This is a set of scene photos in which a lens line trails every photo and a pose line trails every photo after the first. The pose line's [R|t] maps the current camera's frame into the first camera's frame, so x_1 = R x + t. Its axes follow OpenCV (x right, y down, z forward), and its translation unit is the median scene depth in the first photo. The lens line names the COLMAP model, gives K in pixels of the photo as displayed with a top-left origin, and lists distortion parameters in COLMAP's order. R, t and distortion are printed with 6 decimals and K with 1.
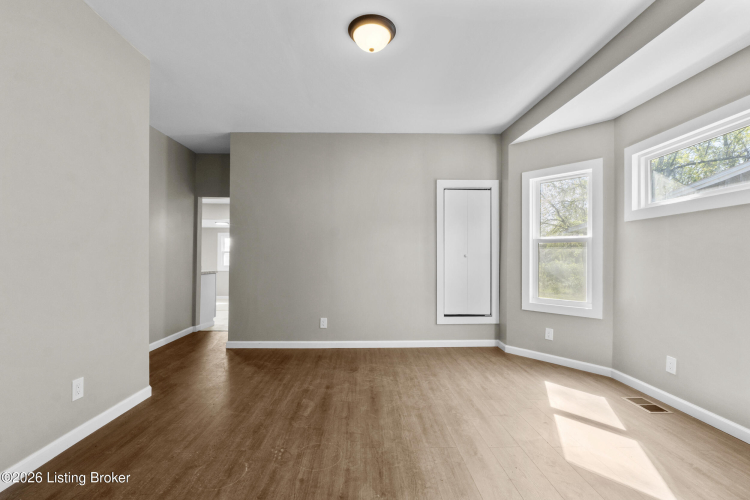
lens RADIAL K [[322.3, 0, 366.6], [0, 322.3, 249.1], [0, 0, 1]] dist [-0.003127, -0.000696]
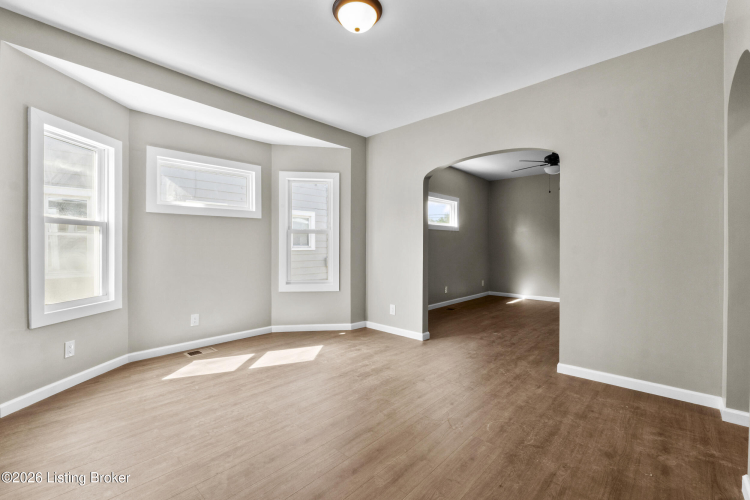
lens RADIAL K [[322.3, 0, 366.6], [0, 322.3, 249.1], [0, 0, 1]] dist [-0.003127, -0.000696]
pose [[-0.702374, -0.017065, 0.711604, -0.551945], [-0.028353, 0.999590, -0.004014, 0.024727], [-0.711244, -0.022995, -0.702569, 1.340815]]
